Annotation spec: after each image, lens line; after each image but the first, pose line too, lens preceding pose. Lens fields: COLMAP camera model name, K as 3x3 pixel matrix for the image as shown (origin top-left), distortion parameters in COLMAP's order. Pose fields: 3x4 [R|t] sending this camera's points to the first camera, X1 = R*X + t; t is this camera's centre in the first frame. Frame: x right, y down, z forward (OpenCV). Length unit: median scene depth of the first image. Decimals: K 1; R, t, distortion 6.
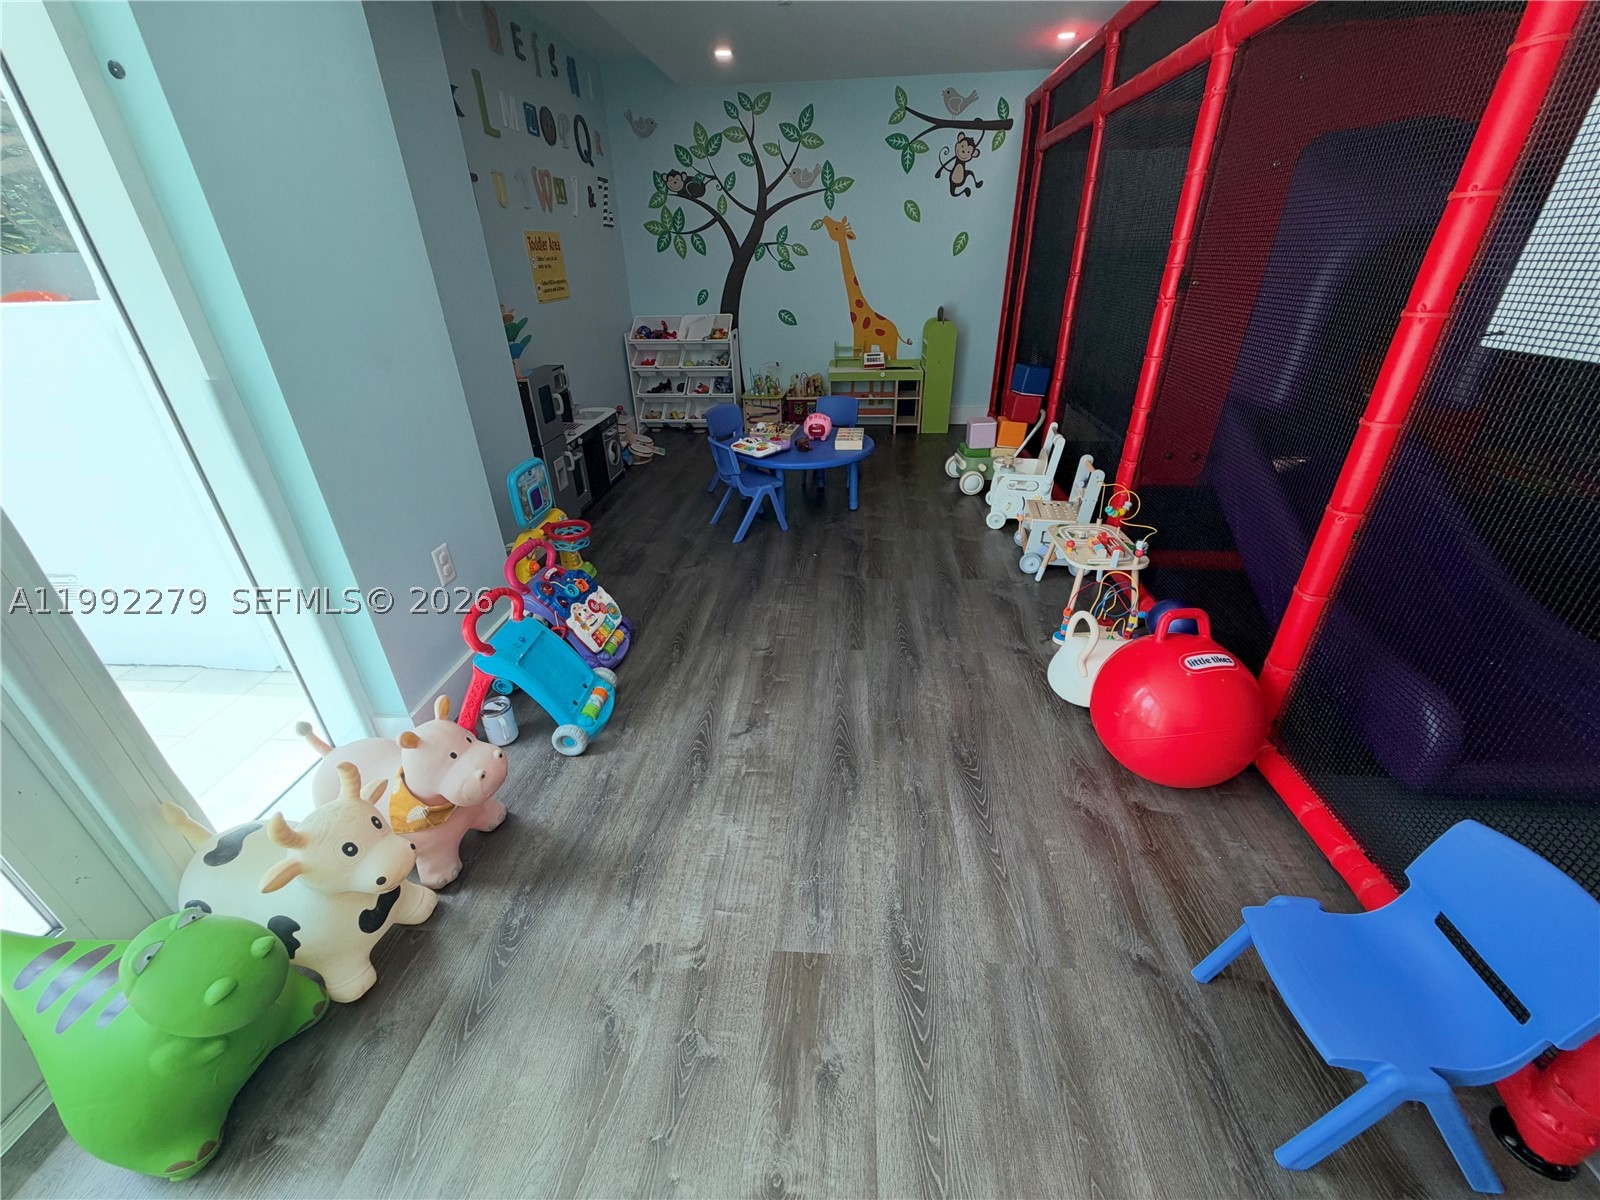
lens RADIAL K [[638.3, 0, 797.7], [0, 638.3, 601.2], [0, 0, 1]] dist [0.000656, -0.000333]
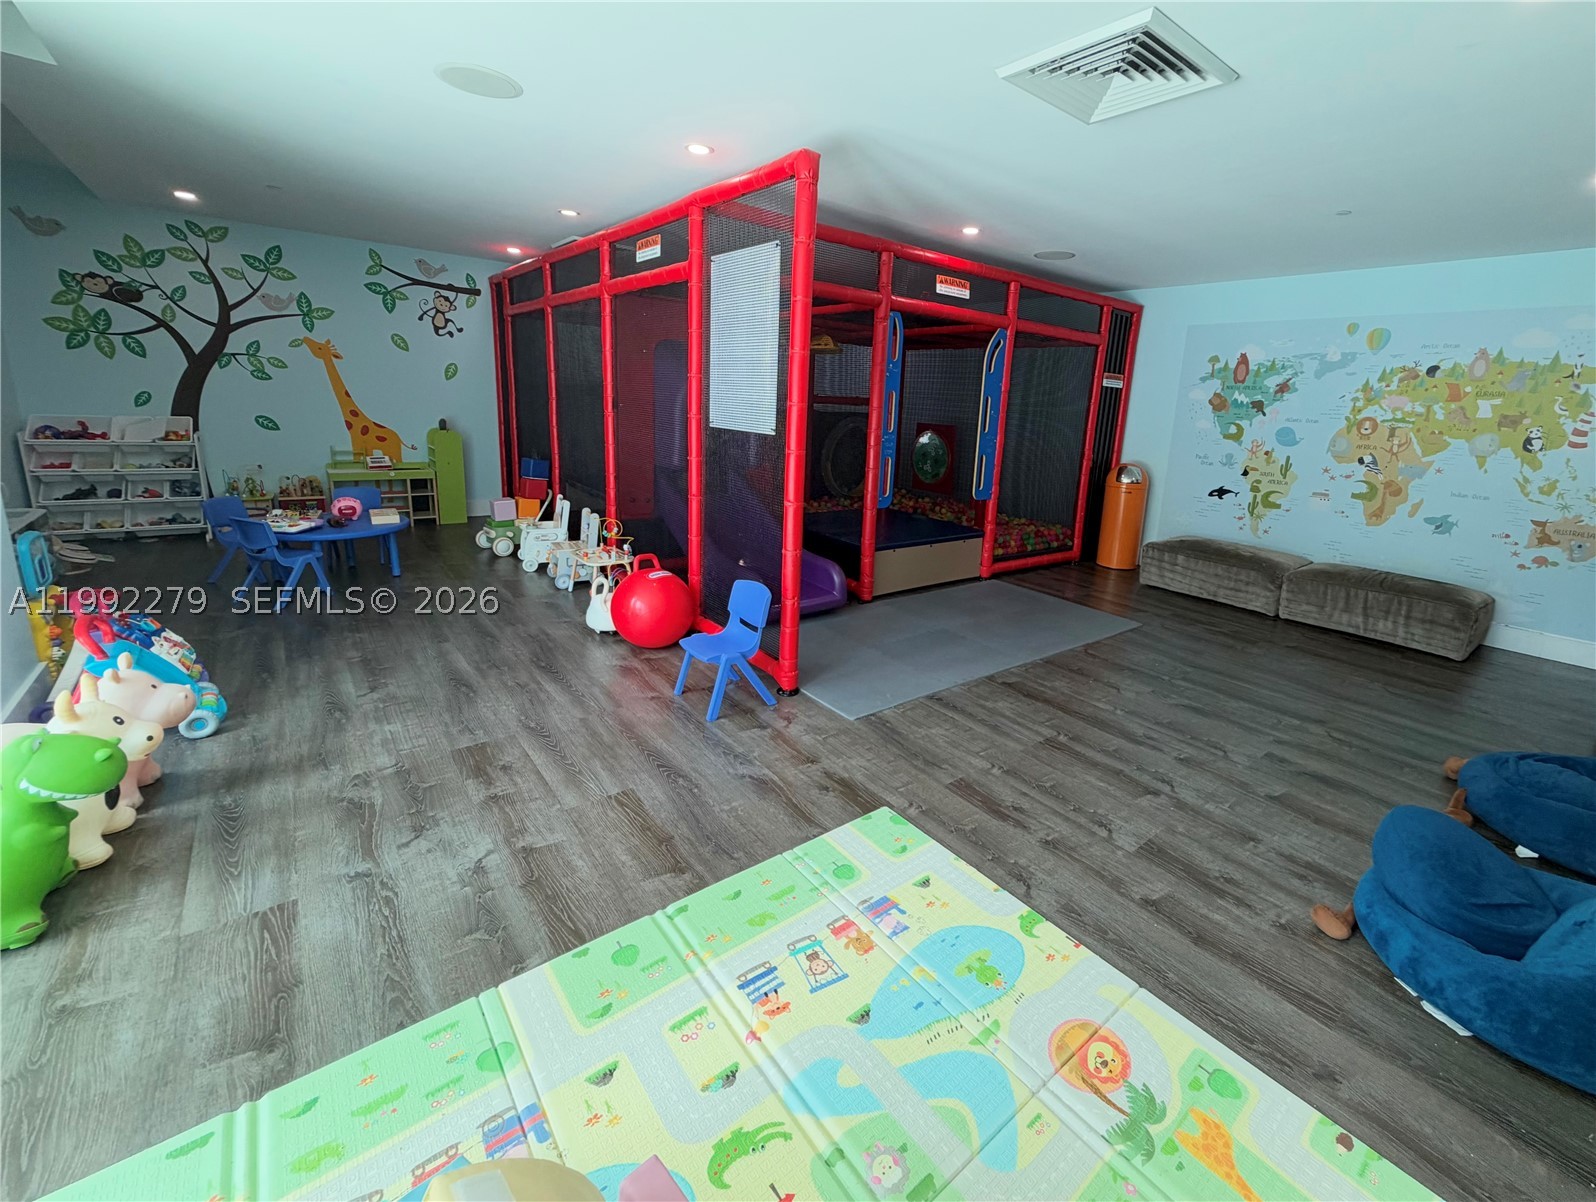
lens RADIAL K [[683.9, 0, 873.5], [0, 683.9, 556.4], [0, 0, 1]] dist [-0.008520, 0.000394]
pose [[0.697407, -0.096863, 0.710100, -0.174062], [0.276453, 0.950500, -0.141856, 0.224760], [-0.661209, 0.295240, 0.689663, -0.401213]]
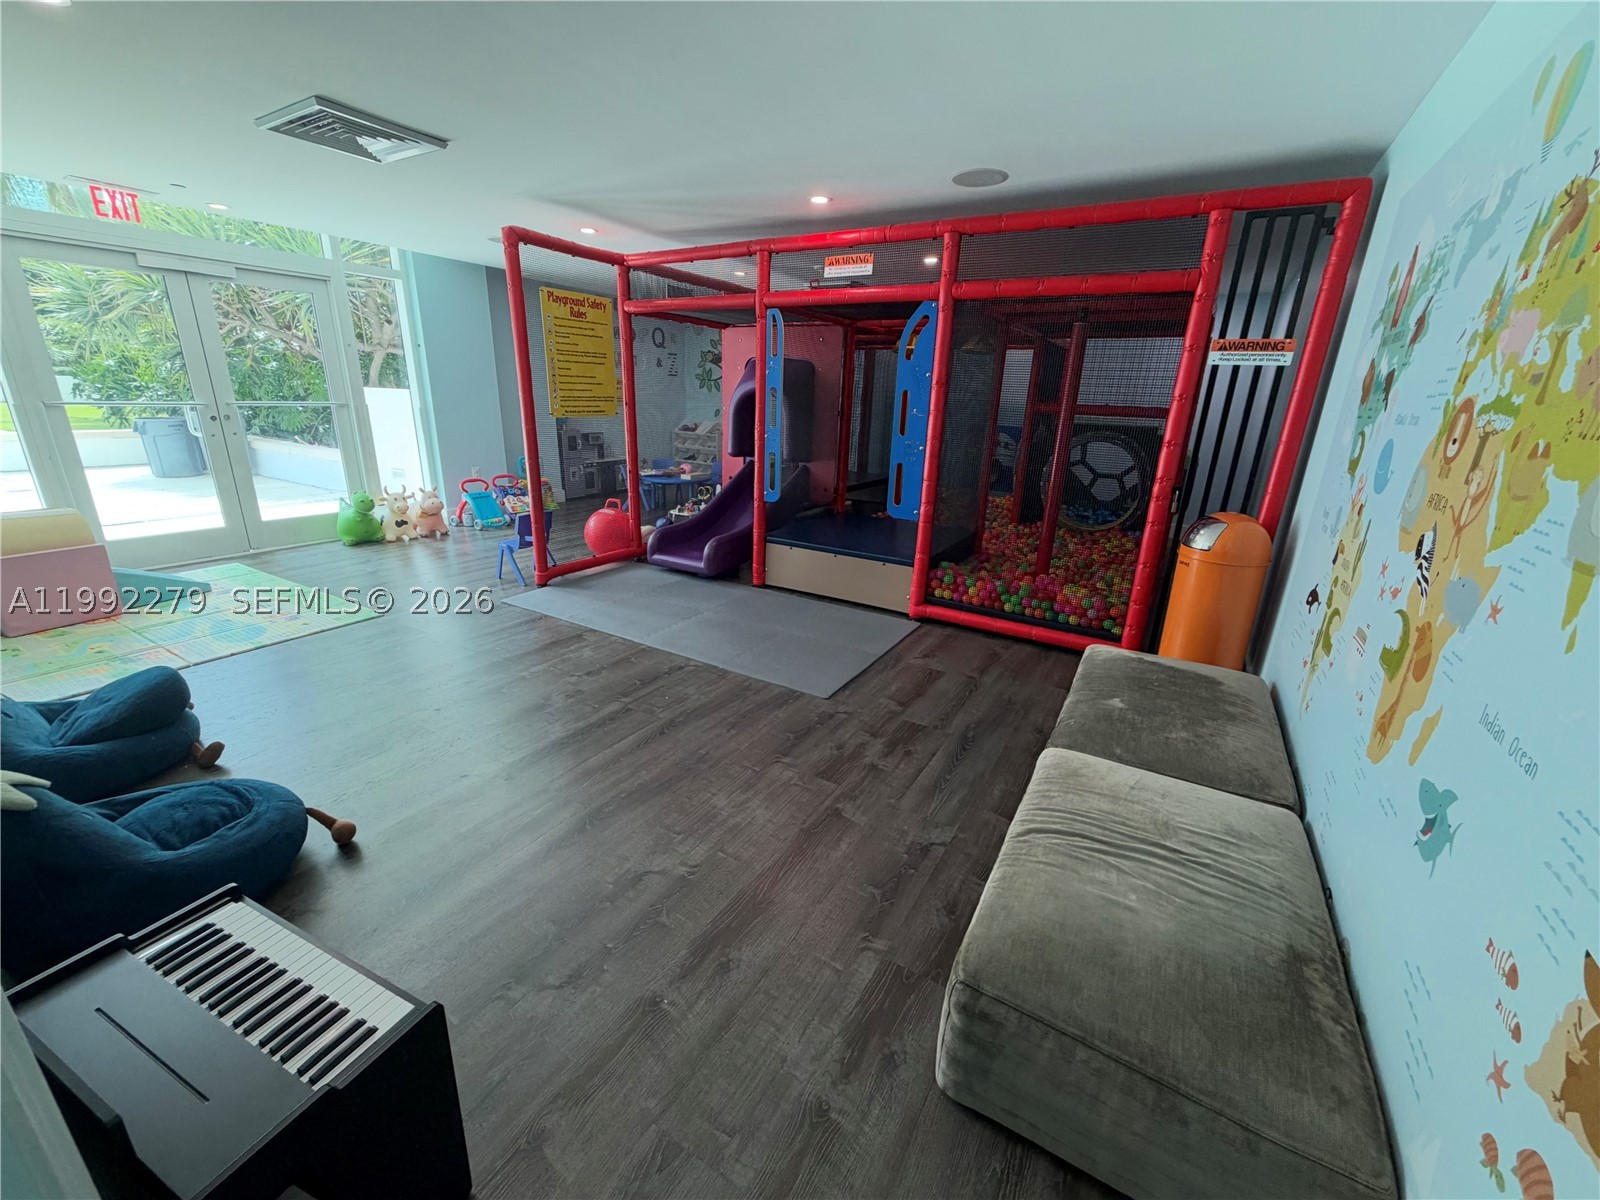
lens RADIAL K [[638.3, 0, 796.4], [0, 638.3, 603.2], [0, 0, 1]] dist [0.000656, -0.000333]
pose [[0.898328, 0.188912, -0.396636, 1.185824], [-0.257661, 0.957802, -0.127381, 0.293134], [0.355835, 0.216627, 0.909095, -0.617744]]
